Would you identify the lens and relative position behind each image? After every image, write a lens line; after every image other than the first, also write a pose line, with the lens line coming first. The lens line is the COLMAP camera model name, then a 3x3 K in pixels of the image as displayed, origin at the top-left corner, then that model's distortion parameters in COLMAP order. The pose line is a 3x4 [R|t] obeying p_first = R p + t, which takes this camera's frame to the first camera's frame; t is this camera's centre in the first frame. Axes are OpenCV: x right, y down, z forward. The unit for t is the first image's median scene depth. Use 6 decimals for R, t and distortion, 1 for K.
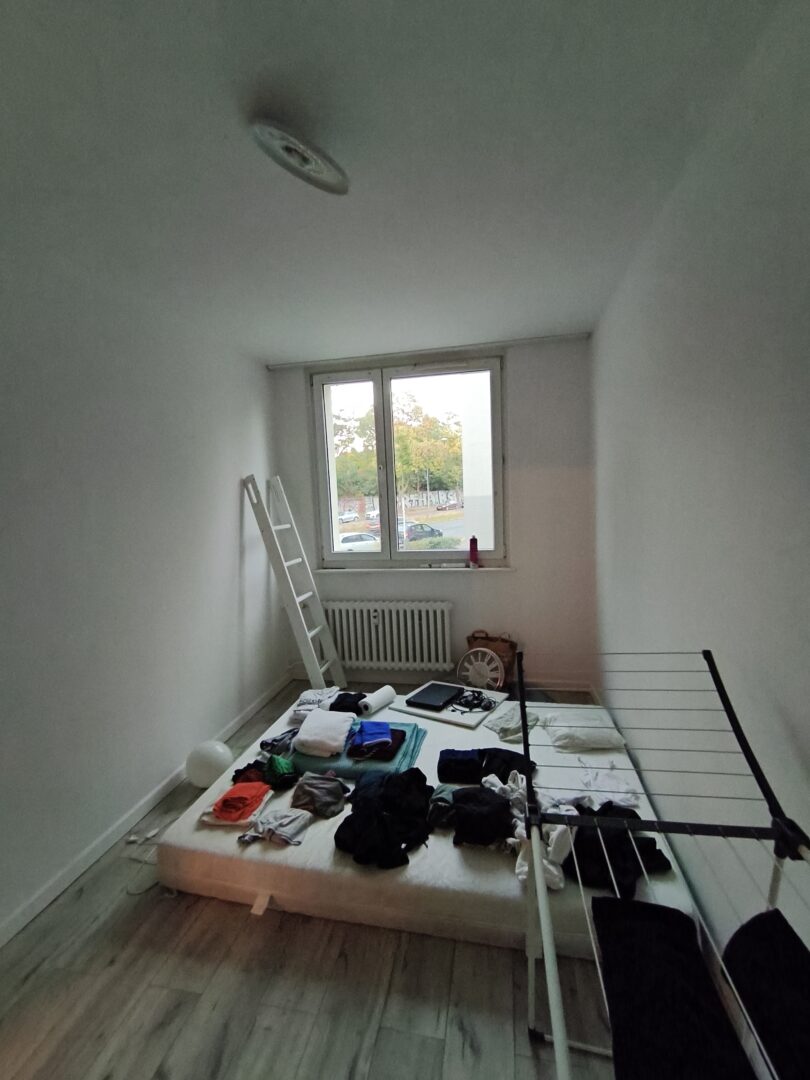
lens RADIAL K [[488.1, 0, 378.0], [0, 488.1, 538.9], [0, 0, 1]] dist [-0.002514, 0.000337]
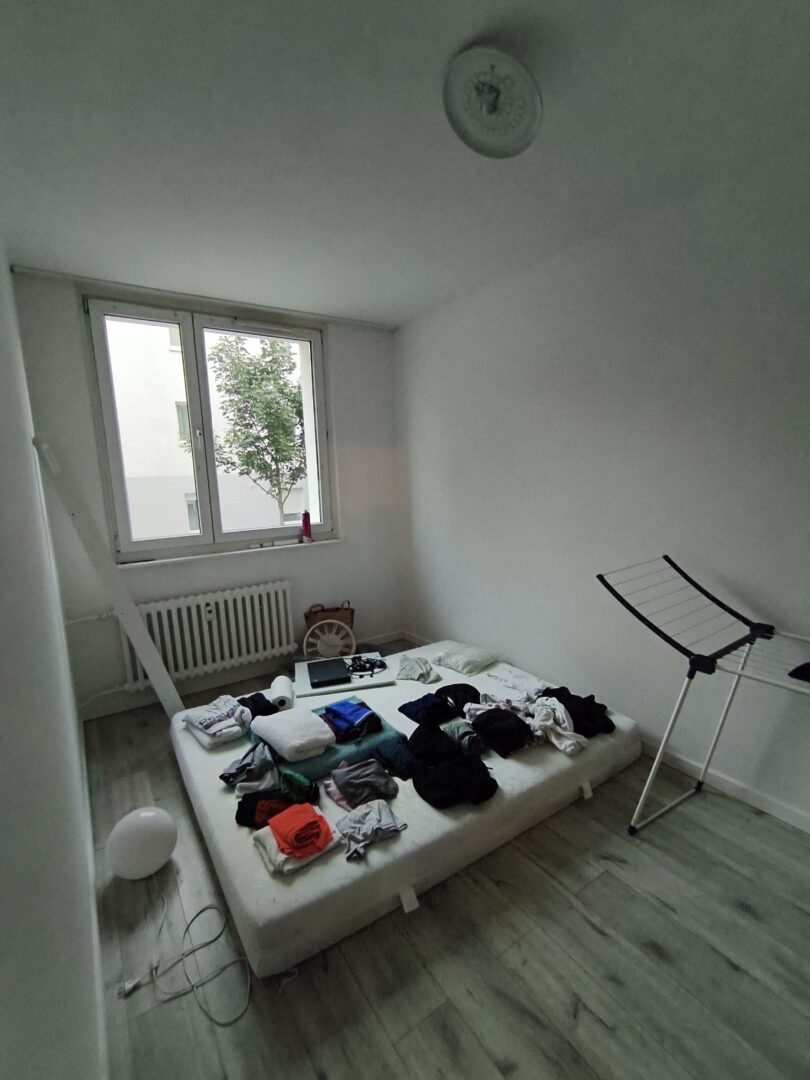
lens RADIAL K [[501.7, 0, 405.0], [0, 501.7, 540.0], [0, 0, 1]] dist [0.002583, 0.000681]
pose [[0.682288, -0.085650, 0.726049, -0.434844], [0.062141, 0.996314, 0.059137, 0.006605], [-0.728438, 0.004769, 0.685096, 0.172844]]
